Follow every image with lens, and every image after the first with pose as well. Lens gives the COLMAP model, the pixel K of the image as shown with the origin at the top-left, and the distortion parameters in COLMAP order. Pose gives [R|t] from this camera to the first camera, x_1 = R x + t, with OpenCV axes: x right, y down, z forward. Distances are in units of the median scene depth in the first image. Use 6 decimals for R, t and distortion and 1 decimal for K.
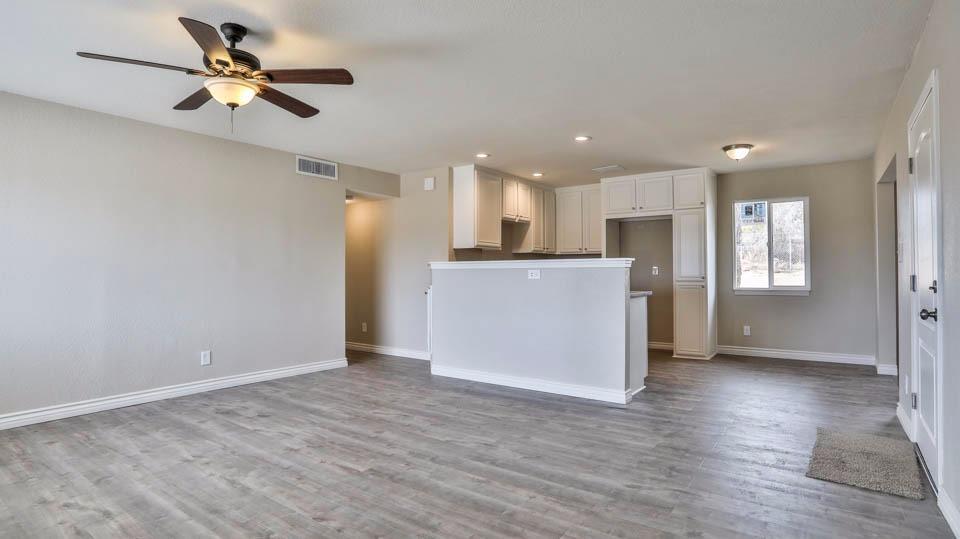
lens RADIAL K [[496.5, 0, 473.7], [0, 496.5, 279.3], [0, 0, 1]] dist [-0.073827, 0.030882]
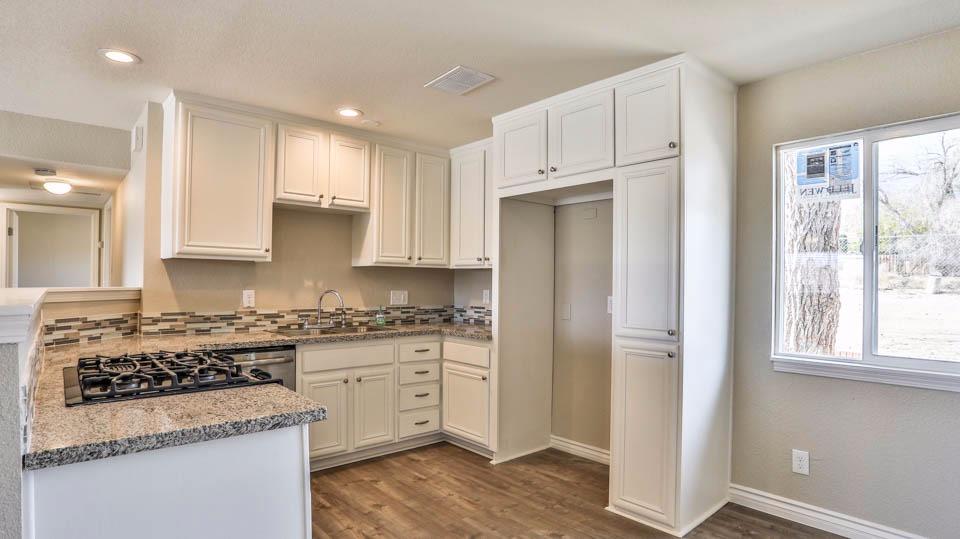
lens RADIAL K [[496.5, 0, 470.1], [0, 496.5, 291.8], [0, 0, 1]] dist [-0.073827, 0.030882]
pose [[0.974565, 0.018937, -0.223303, 0.377305], [-0.017095, 0.999802, 0.010179, -0.036008], [0.223451, -0.006103, 0.974696, 0.546370]]
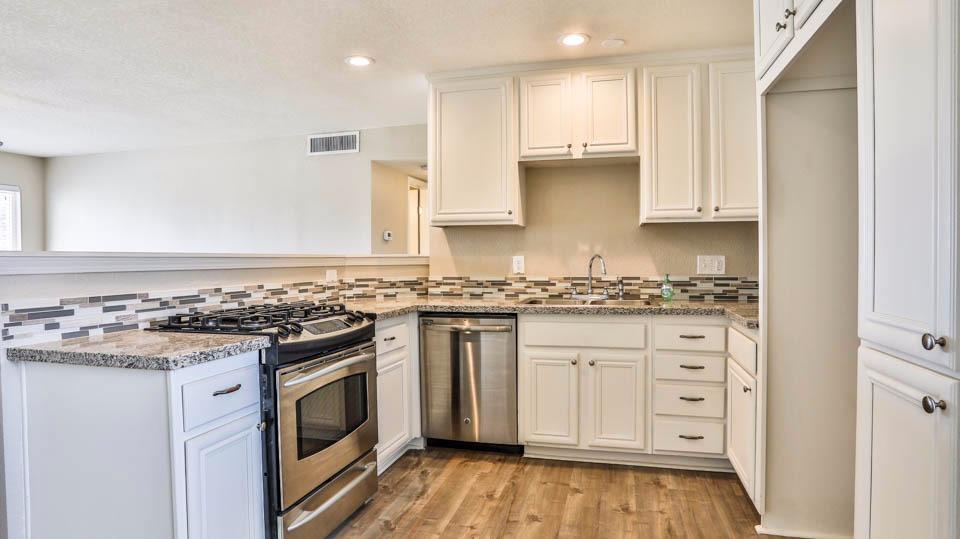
lens RADIAL K [[496.5, 0, 488.6], [0, 496.5, 276.2], [0, 0, 1]] dist [-0.073827, 0.030882]
pose [[0.392060, 0.030219, -0.919443, 0.503334], [-0.003877, 0.999506, 0.031197, -0.022690], [0.919932, -0.008666, 0.391983, 0.784844]]
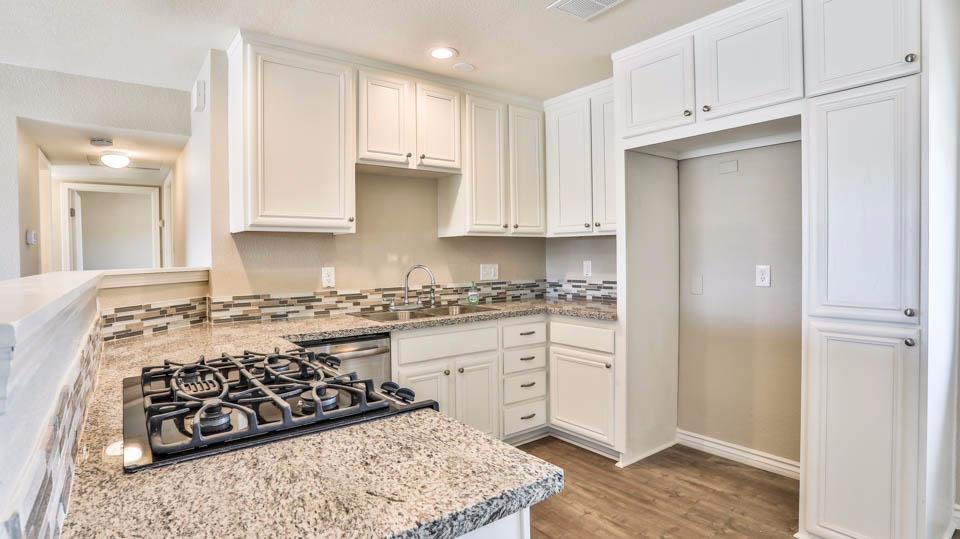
lens RADIAL K [[496.5, 0, 479.5], [0, 496.5, 275.2], [0, 0, 1]] dist [-0.073827, 0.030882]
pose [[0.955548, 0.003517, -0.294815, 0.293428], [0.006635, 0.999419, 0.033429, -0.035658], [0.294761, -0.033899, 0.954970, 0.612784]]
